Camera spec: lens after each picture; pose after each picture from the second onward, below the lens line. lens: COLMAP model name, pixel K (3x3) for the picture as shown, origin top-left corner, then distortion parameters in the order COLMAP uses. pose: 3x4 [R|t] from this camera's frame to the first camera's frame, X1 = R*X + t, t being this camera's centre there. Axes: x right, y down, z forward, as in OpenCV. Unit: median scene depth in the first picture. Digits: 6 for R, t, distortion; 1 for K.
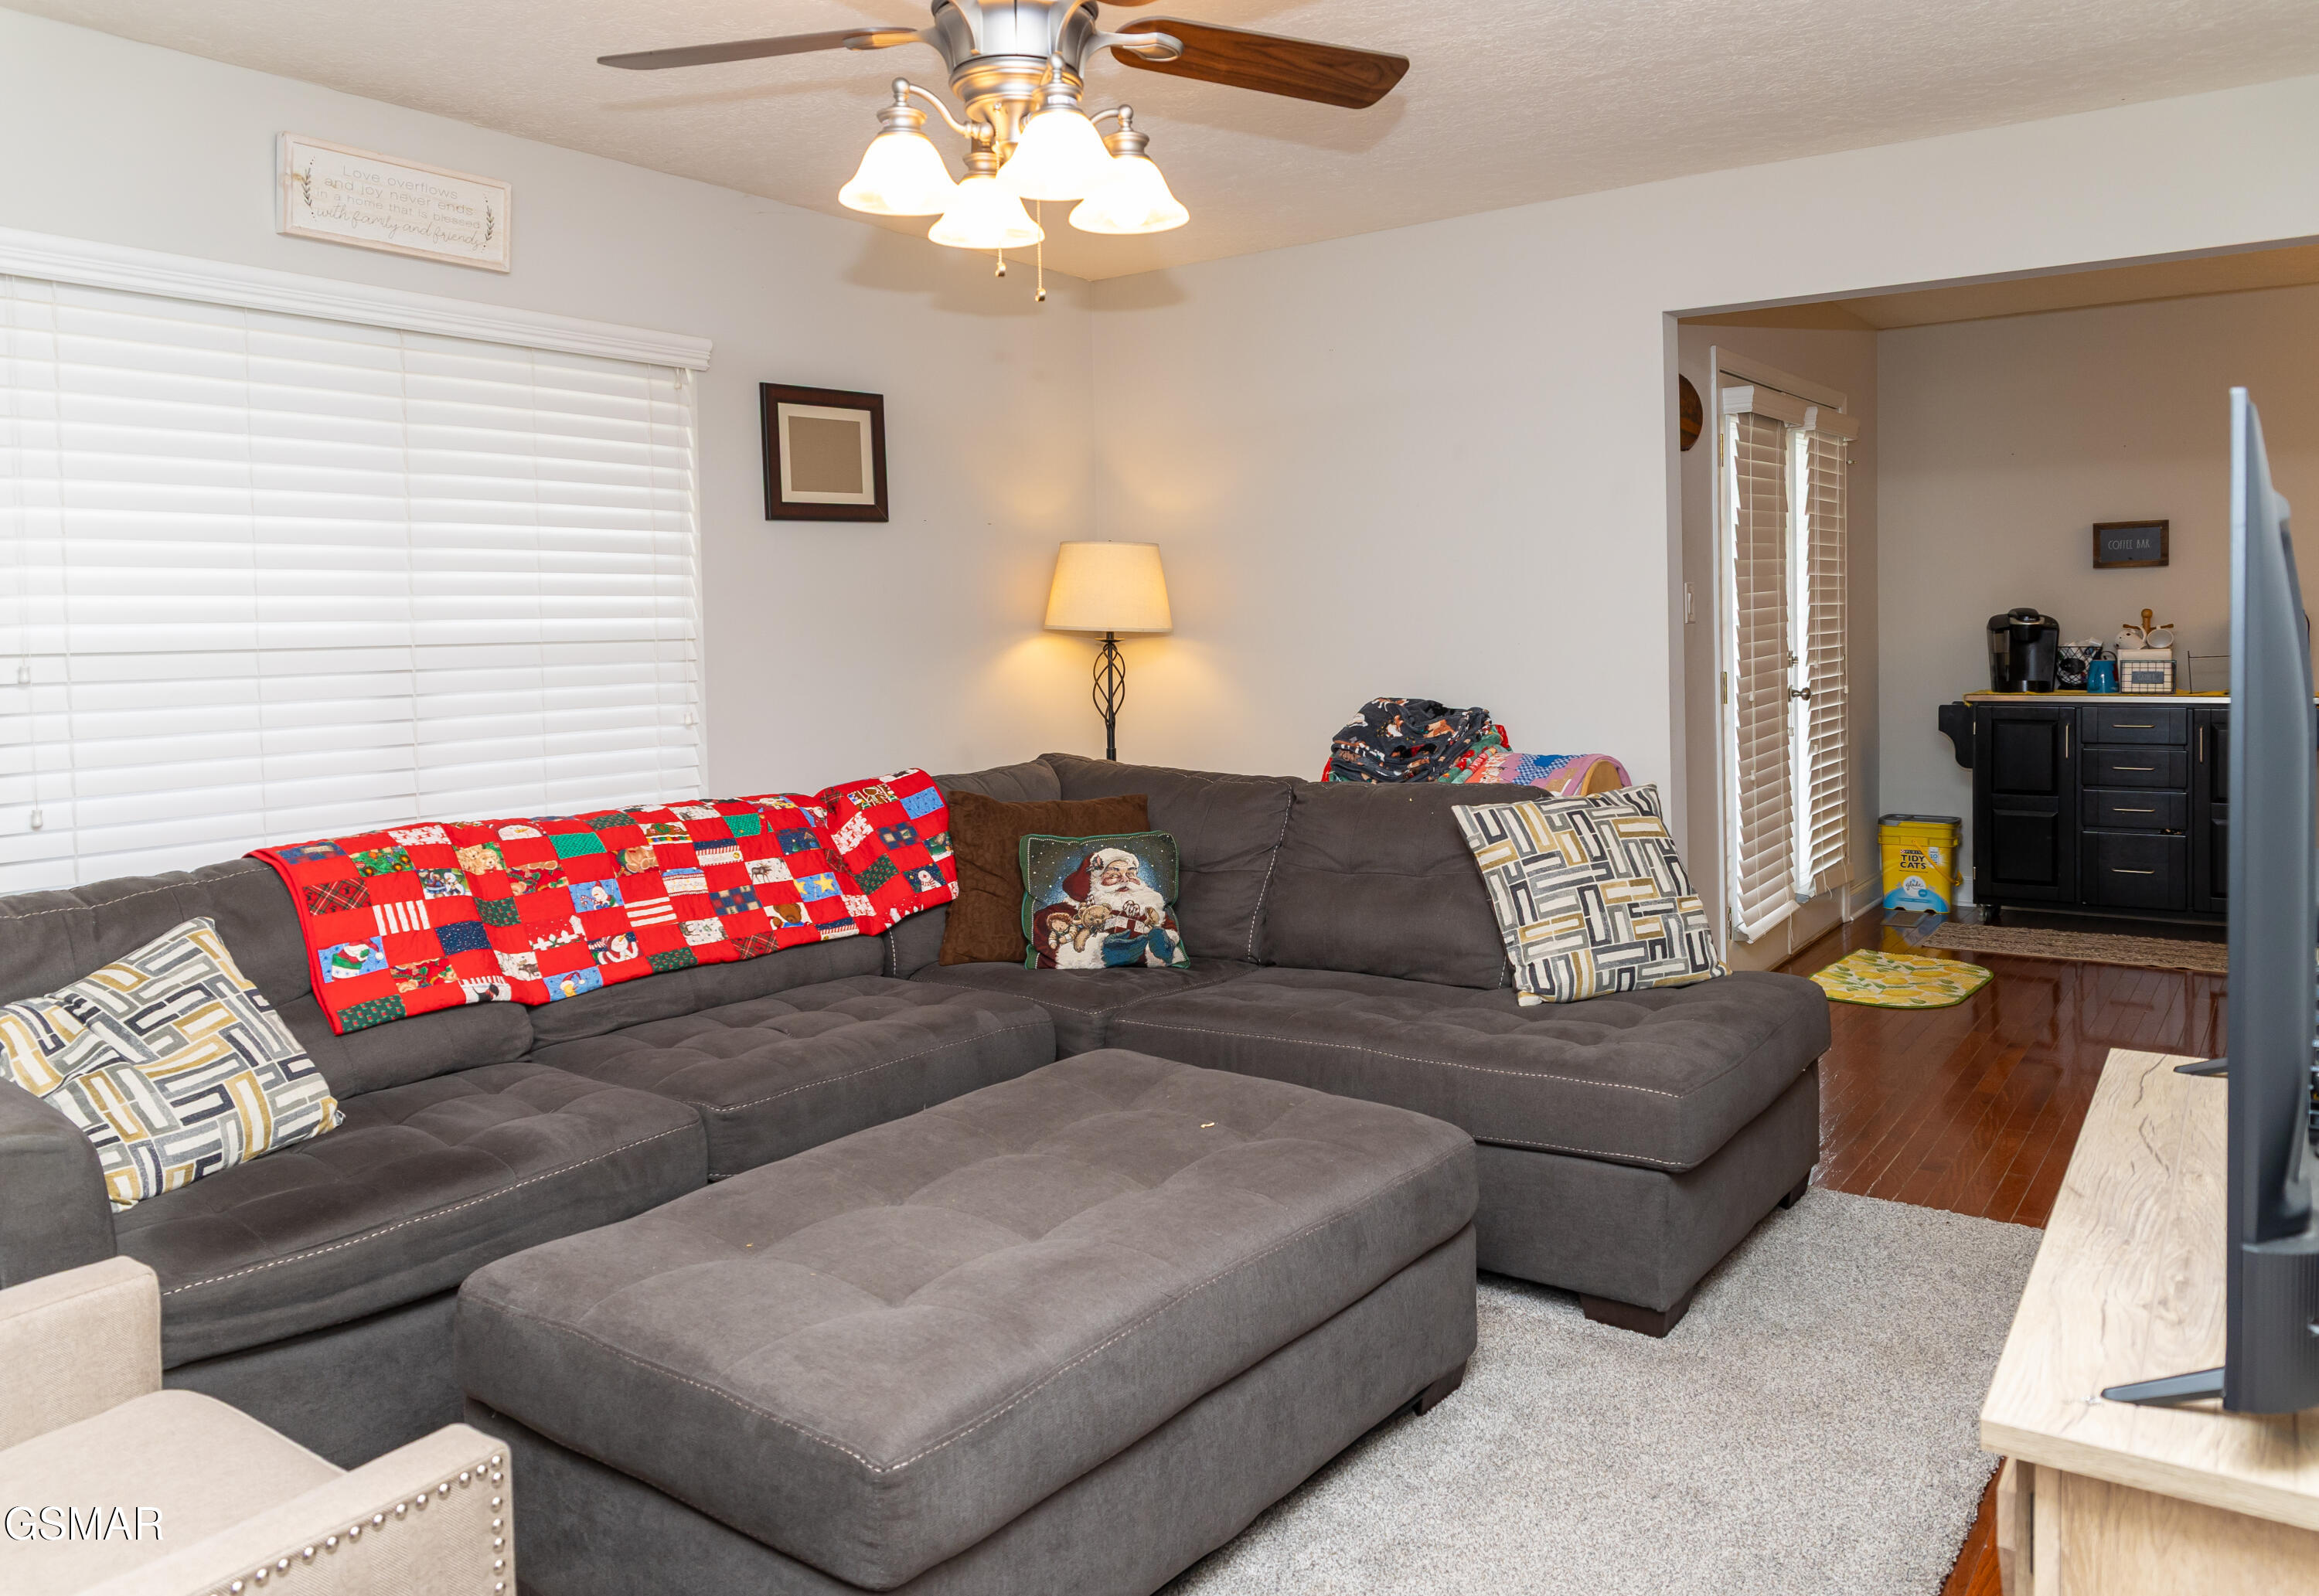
lens RADIAL K [[1669.0, 0, 1137.9], [0, 1669.0, 714.7], [0, 0, 1]] dist [0.009359, -0.001313]
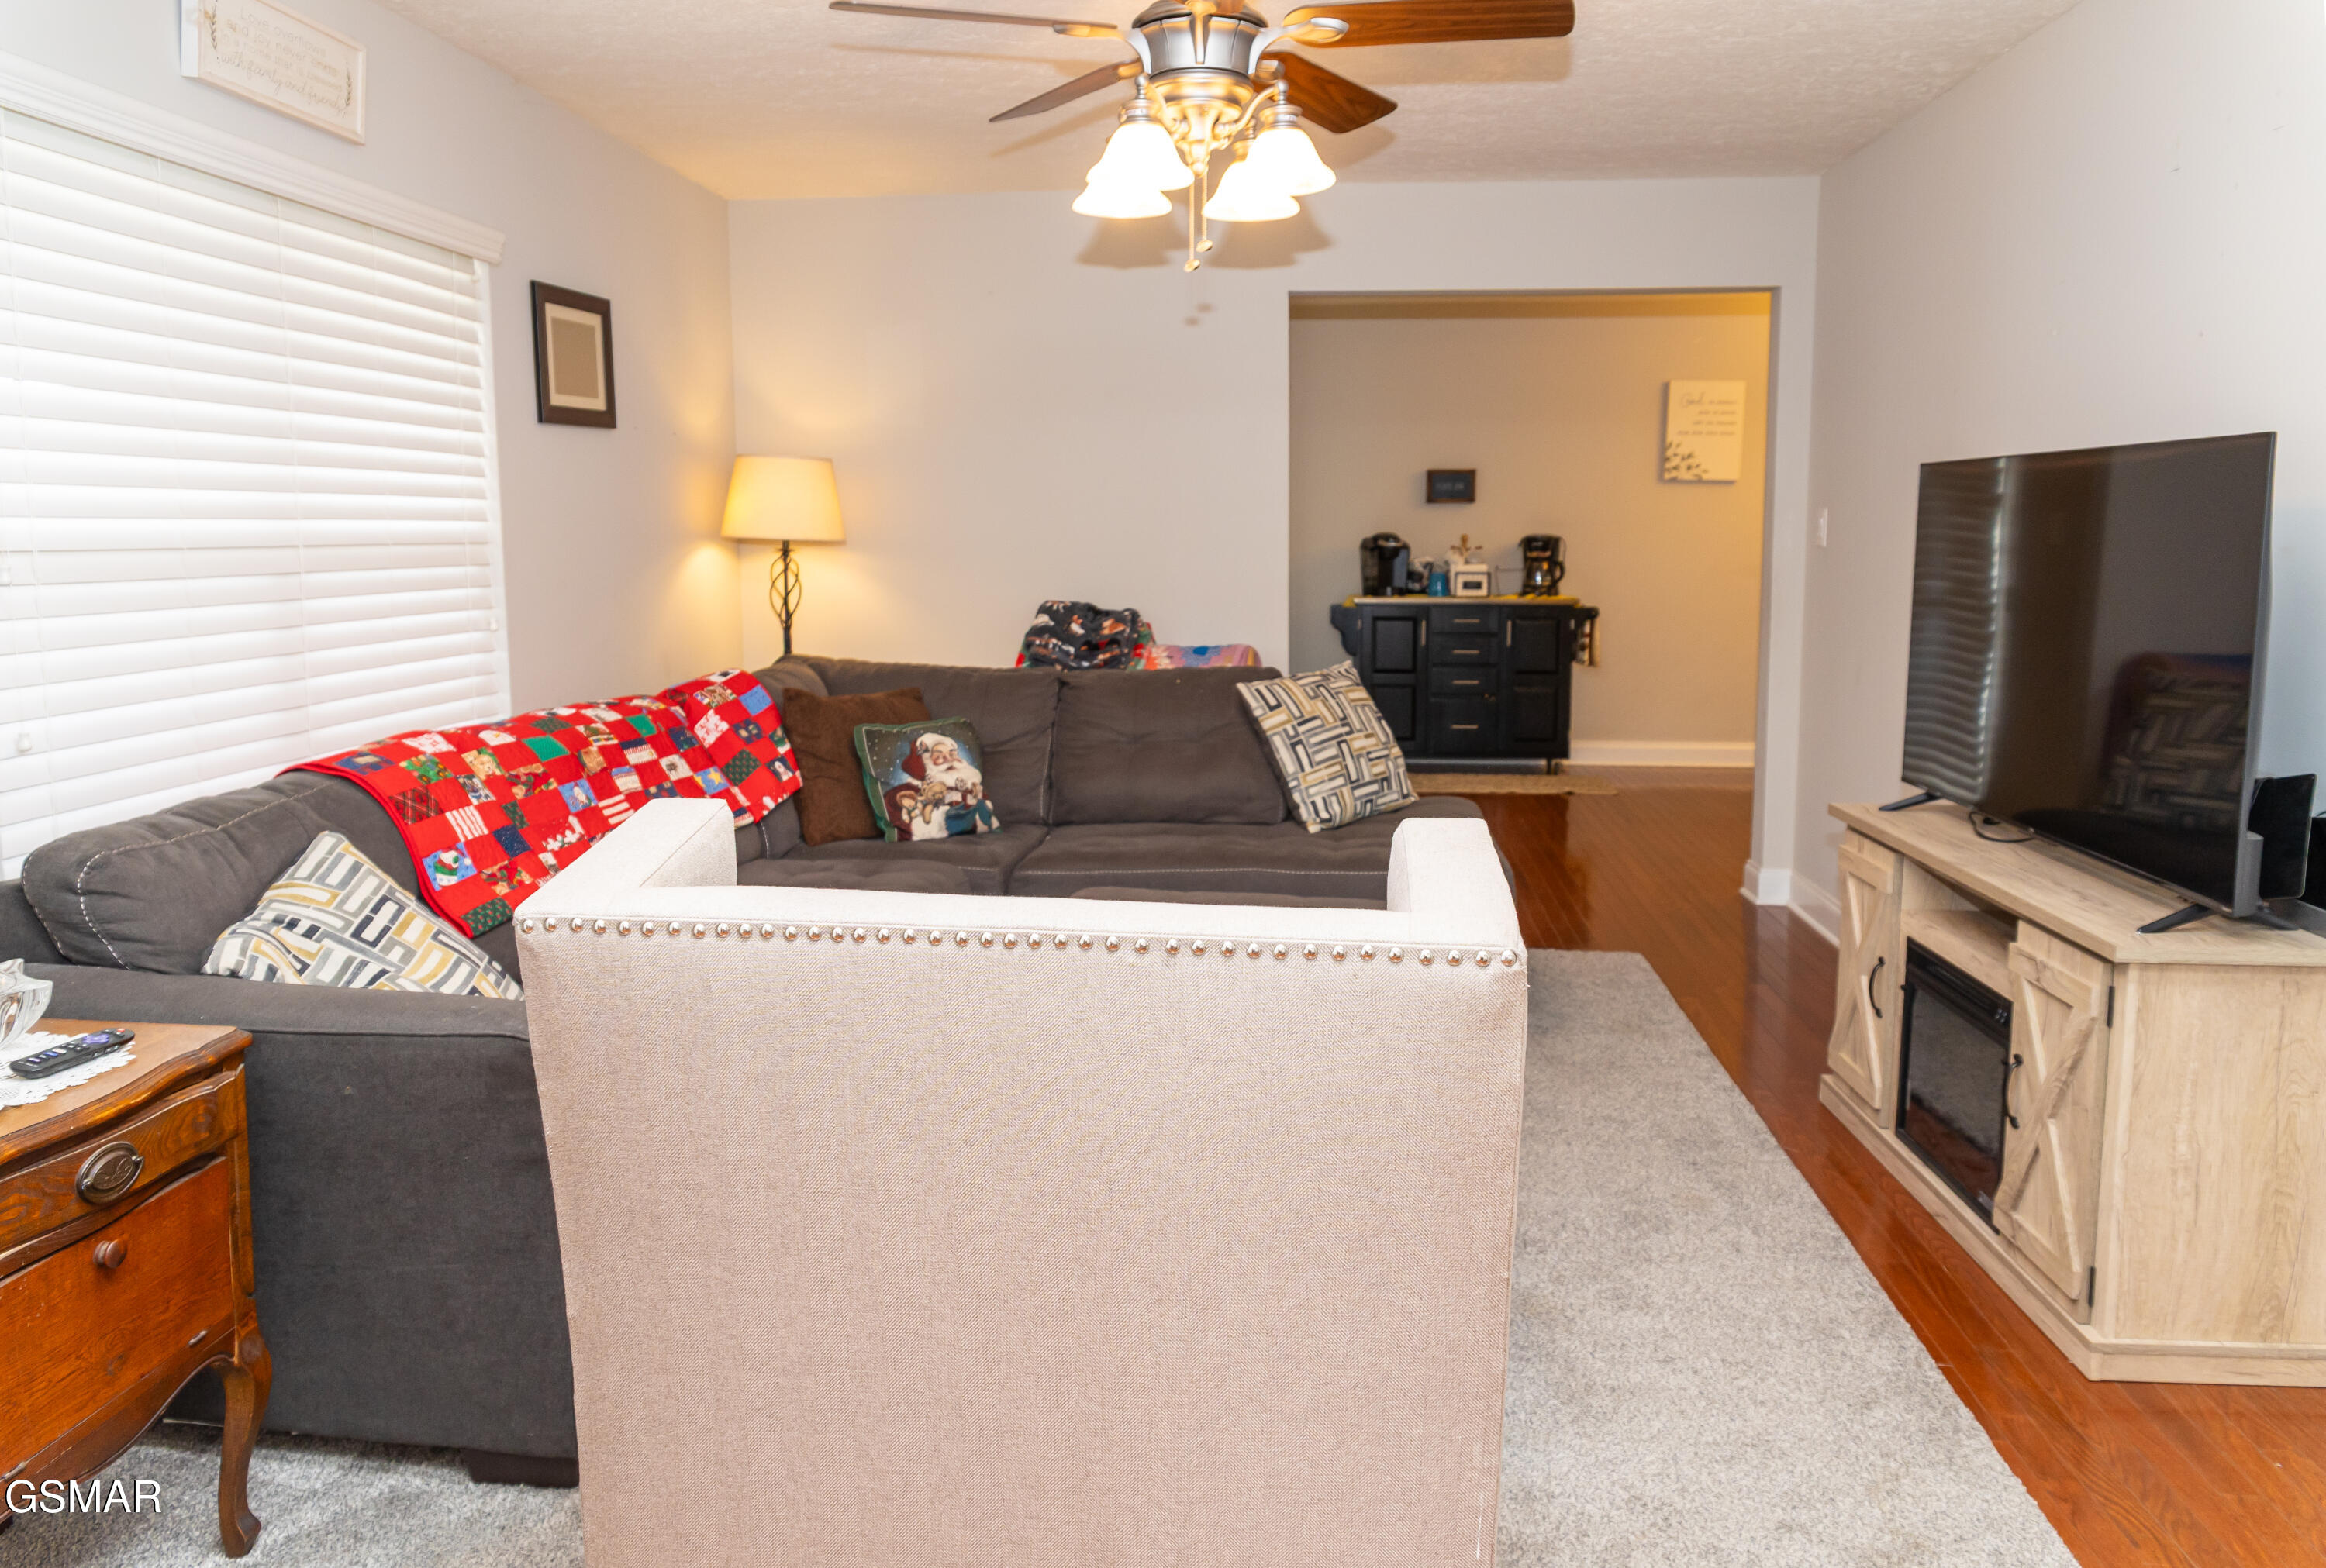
lens RADIAL K [[1584.8, 0, 1150.3], [0, 1584.8, 762.4], [0, 0, 1]] dist [0.014806, -0.011801]
pose [[0.866298, -0.056315, 0.496343, -0.436409], [0.013873, 0.995954, 0.088788, 0.005915], [-0.499335, -0.070031, 0.863574, -0.008801]]
